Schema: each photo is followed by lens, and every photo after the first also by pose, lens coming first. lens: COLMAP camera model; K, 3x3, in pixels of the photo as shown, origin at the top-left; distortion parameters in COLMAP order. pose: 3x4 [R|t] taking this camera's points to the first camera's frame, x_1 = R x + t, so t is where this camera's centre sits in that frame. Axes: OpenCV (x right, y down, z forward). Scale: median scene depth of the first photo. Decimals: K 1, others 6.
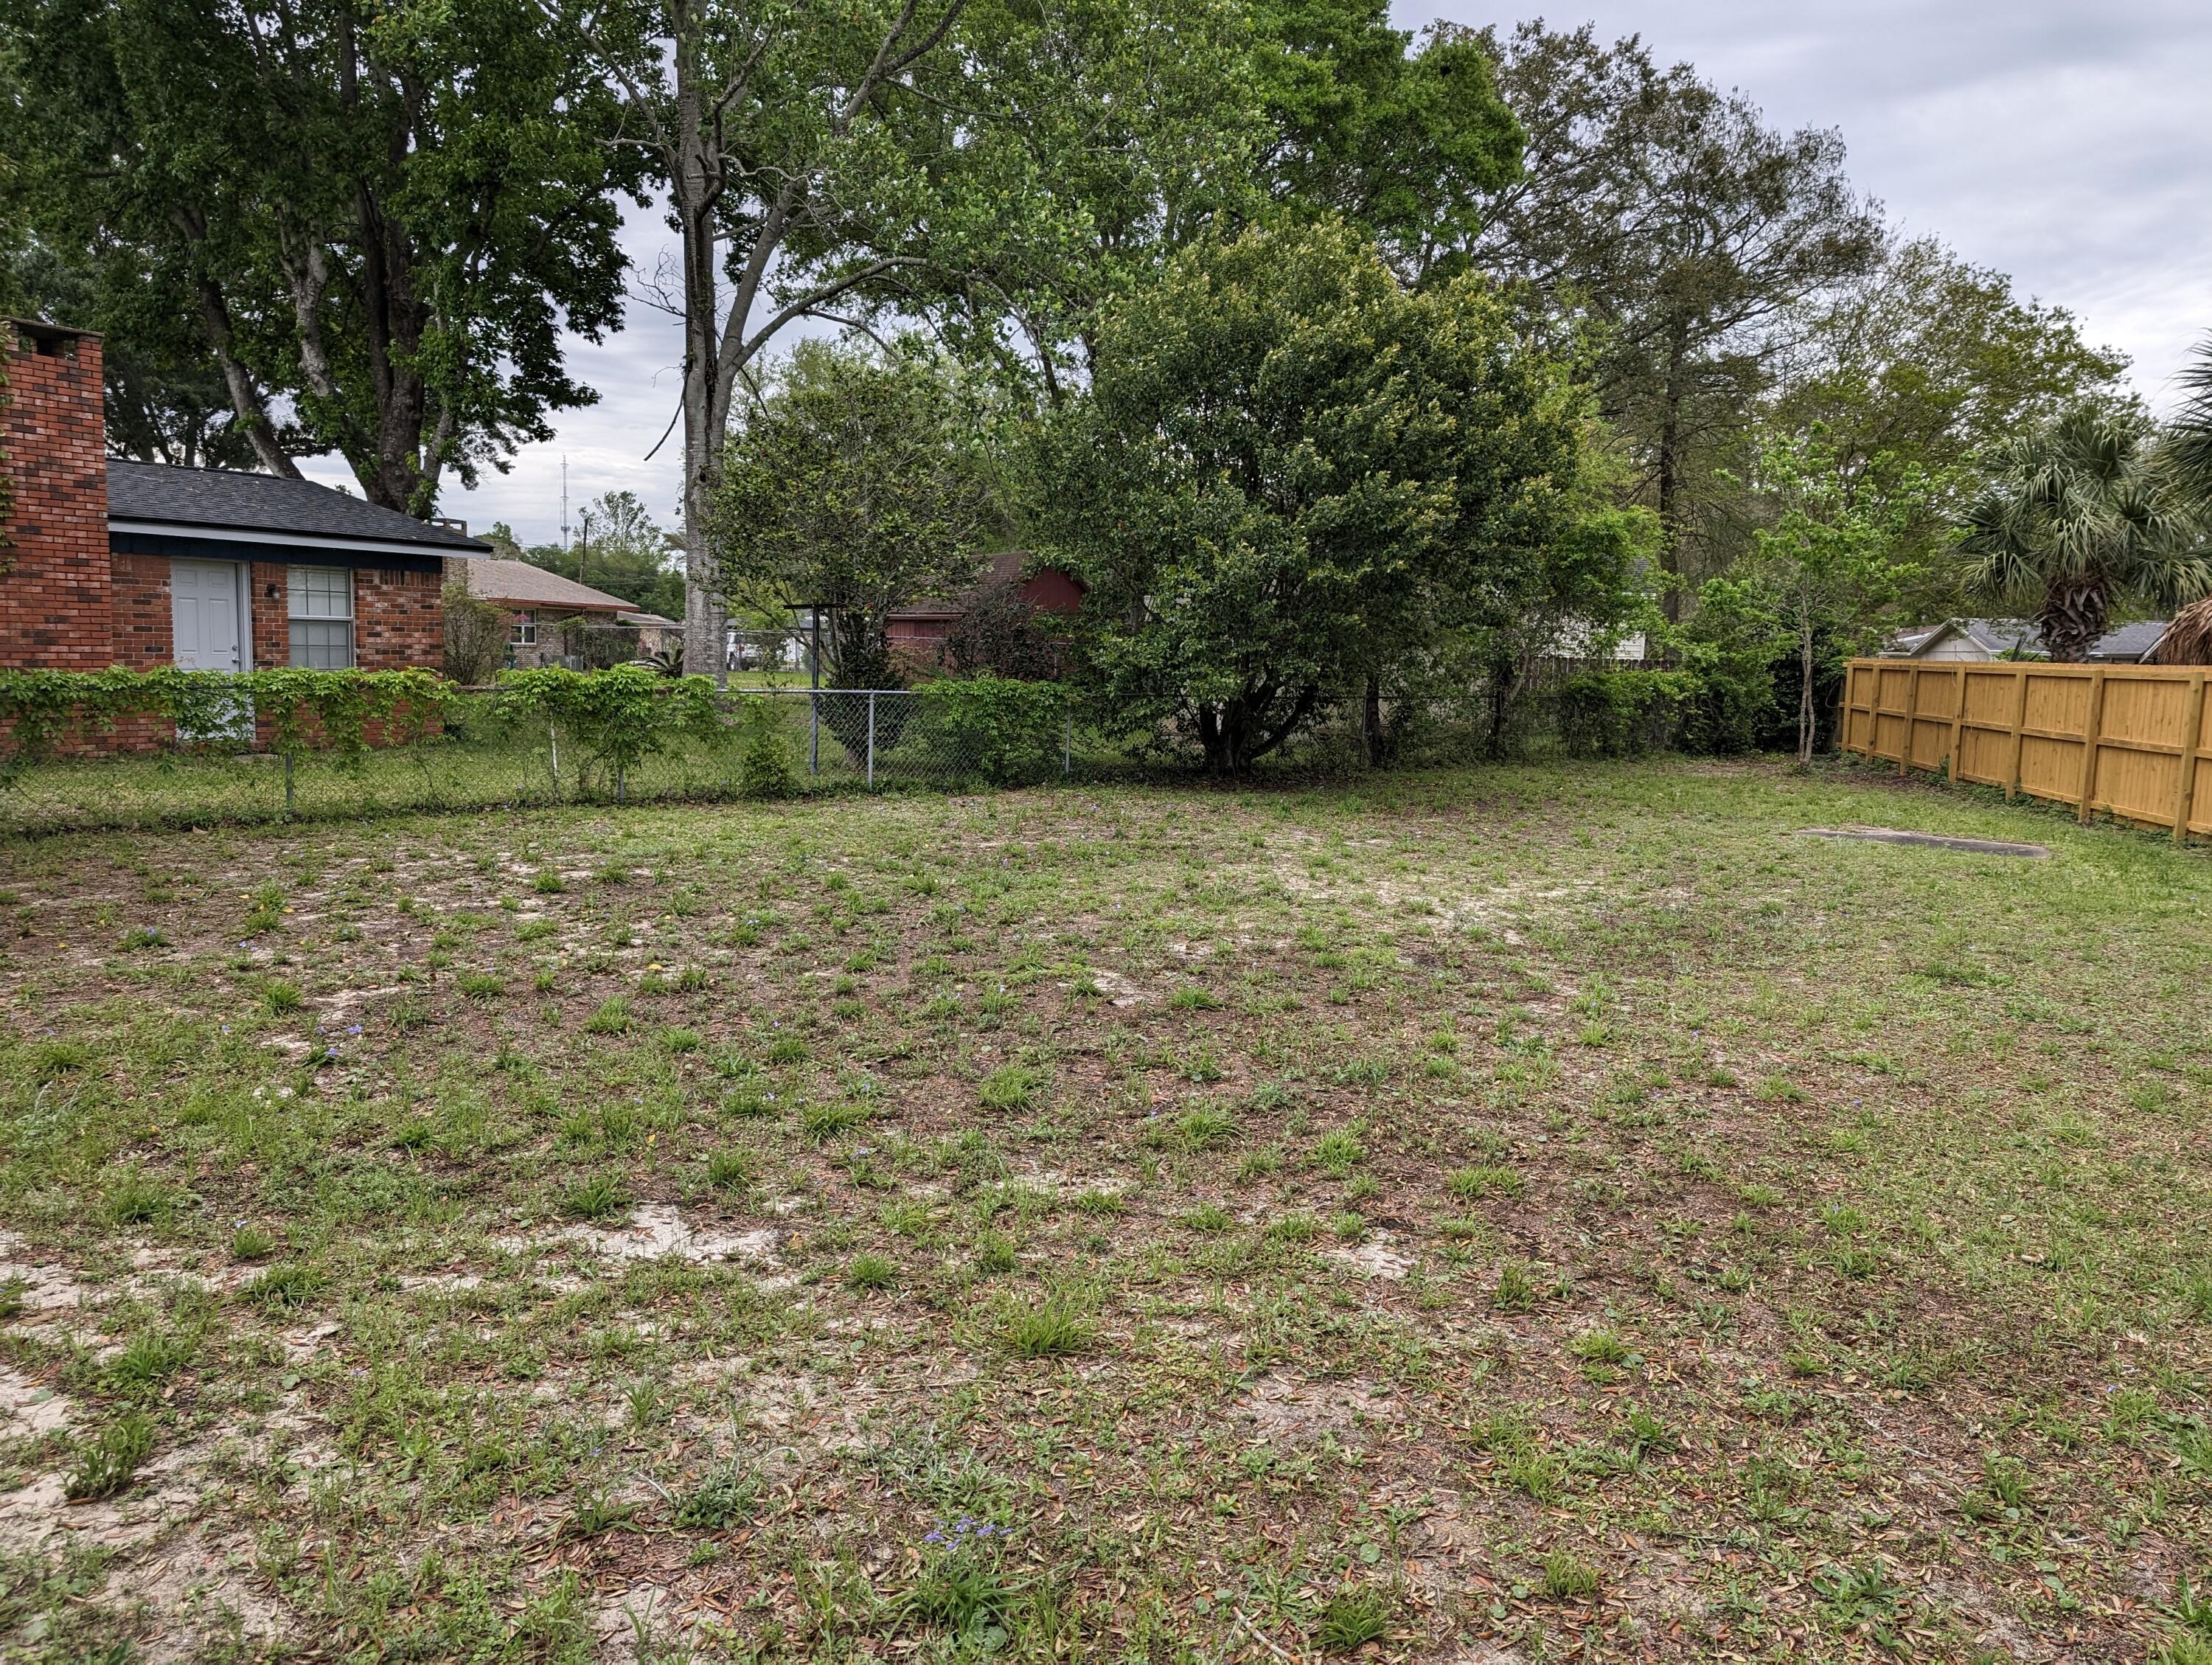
lens RADIAL K [[1573.8, 0, 1106.0], [0, 1573.8, 832.5], [0, 0, 1]] dist [0.034699, -0.064498]
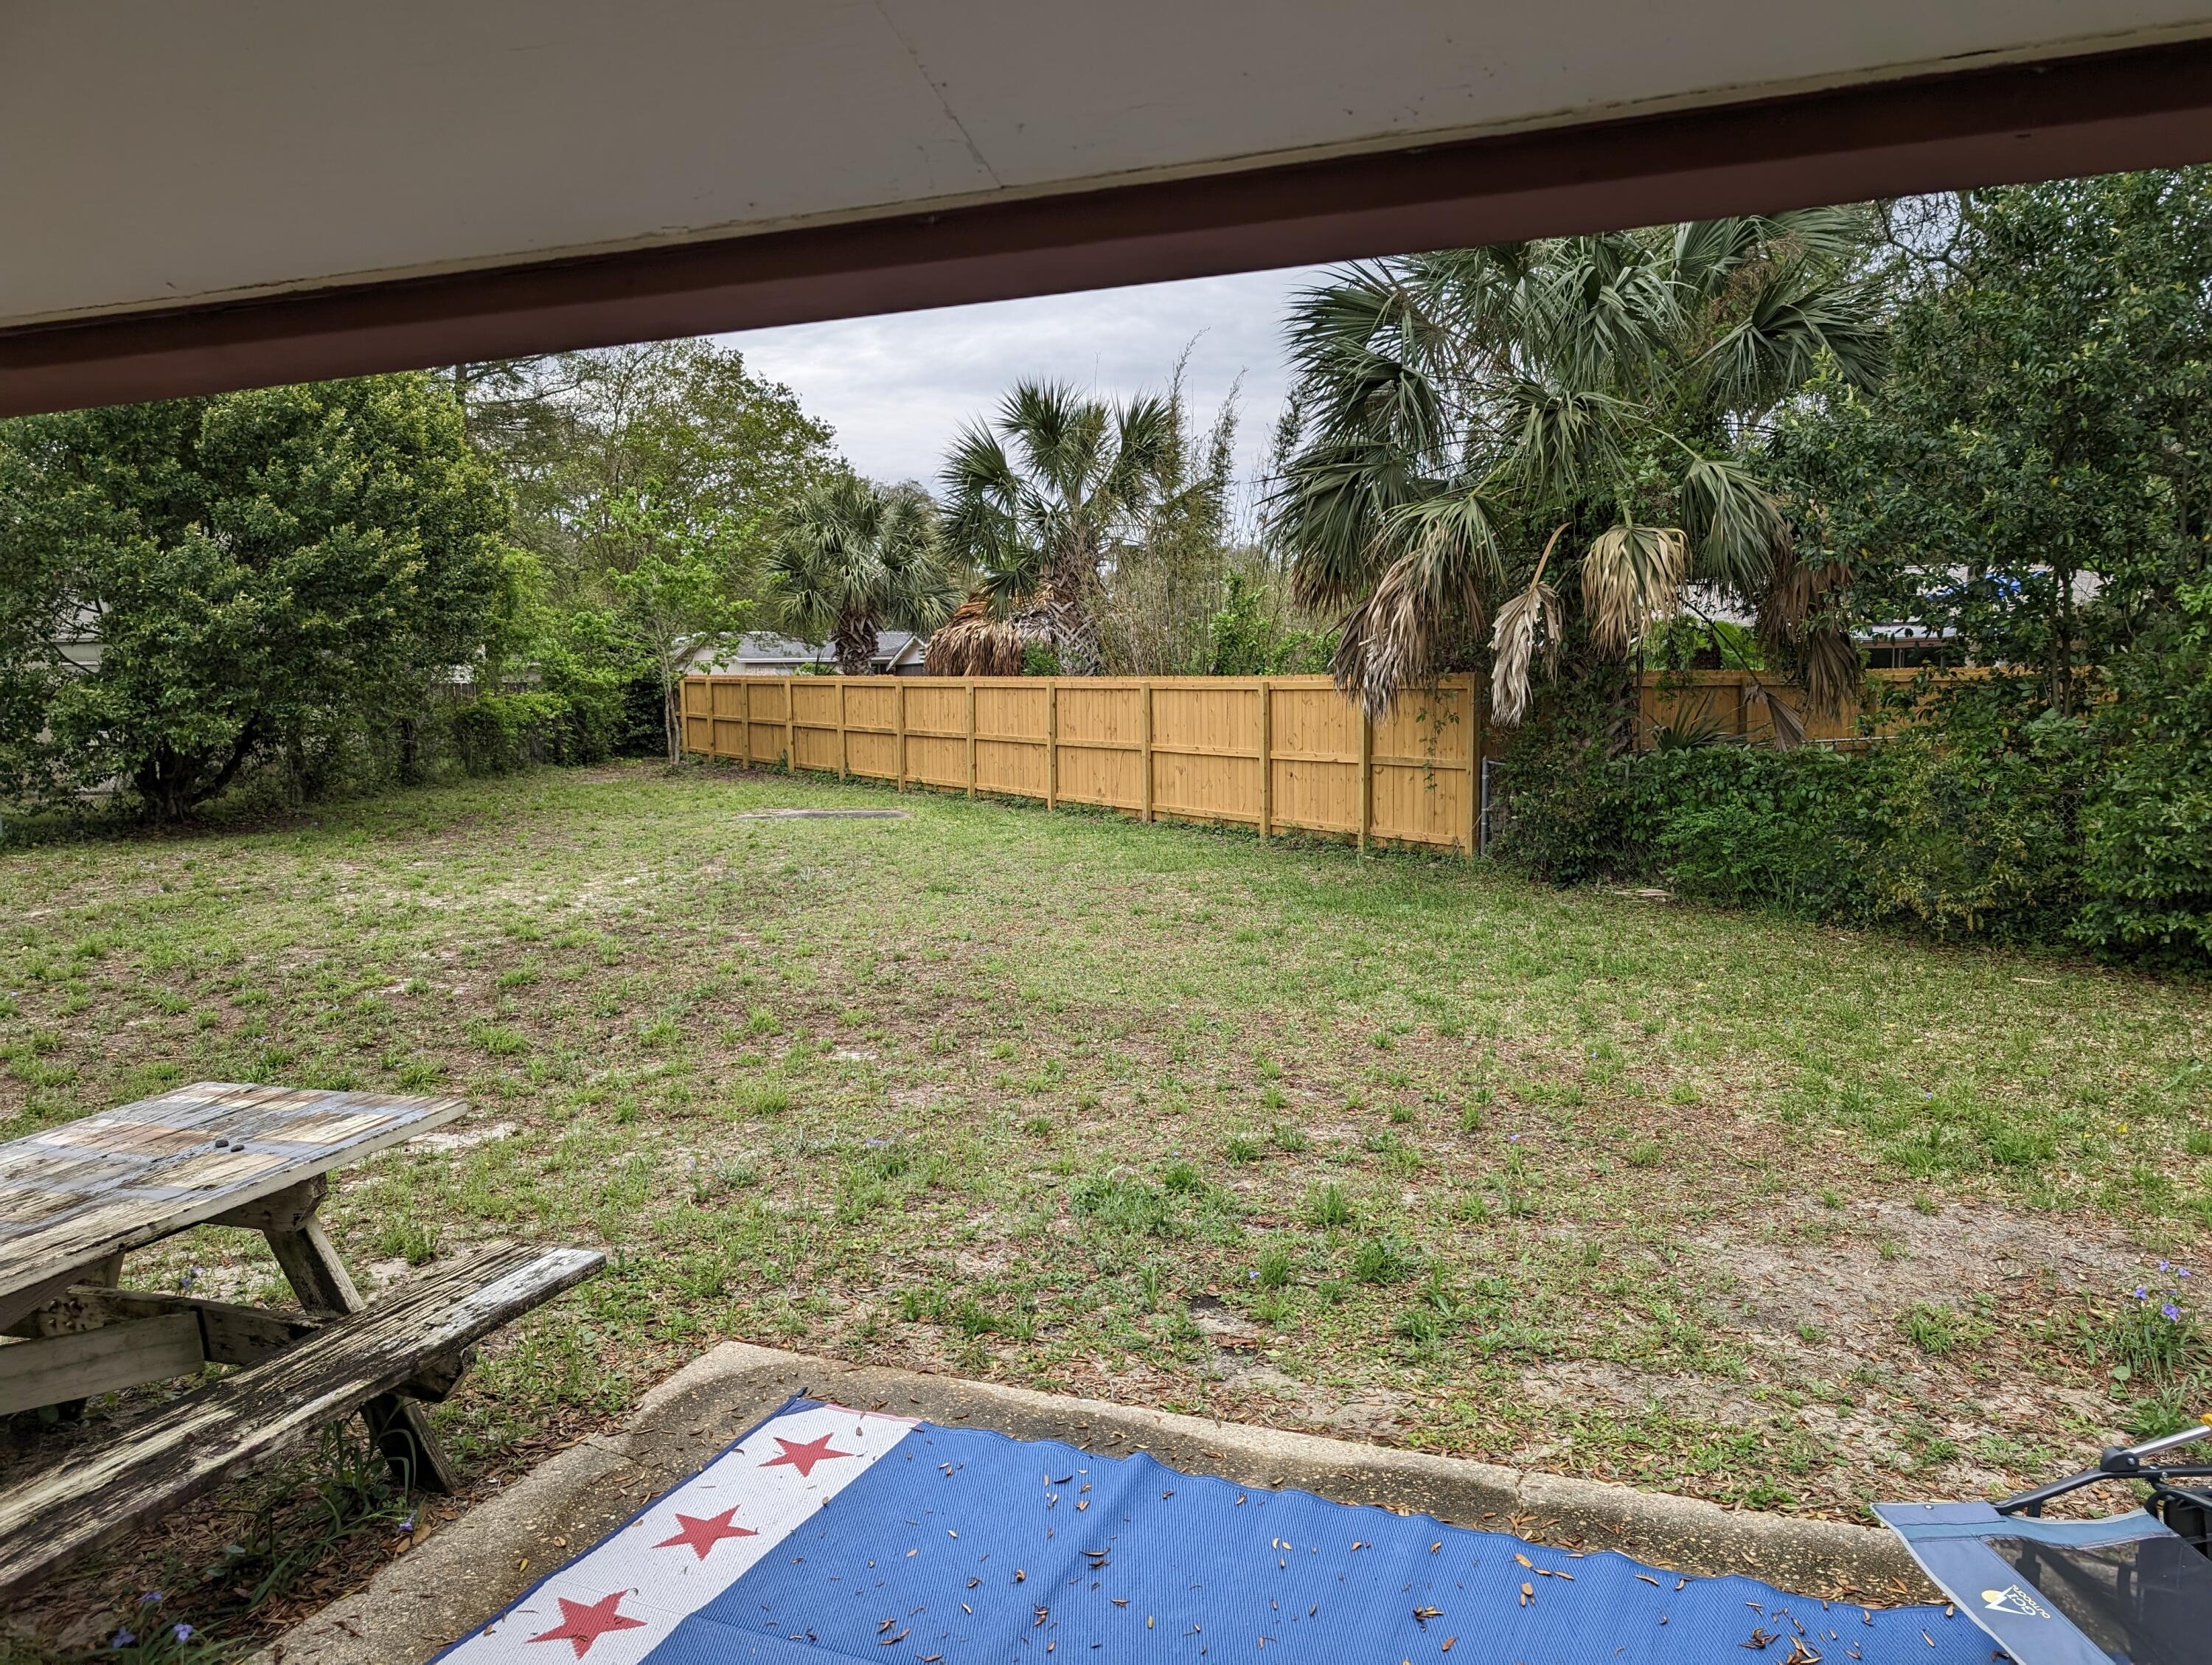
lens RADIAL K [[1573.8, 0, 1106.0], [0, 1573.8, 832.5], [0, 0, 1]] dist [0.034699, -0.064498]
pose [[0.719318, -0.108292, 0.686189, -0.163139], [0.112368, 0.992905, 0.038904, -0.003730], [-0.685533, 0.049122, 0.726382, -0.094448]]
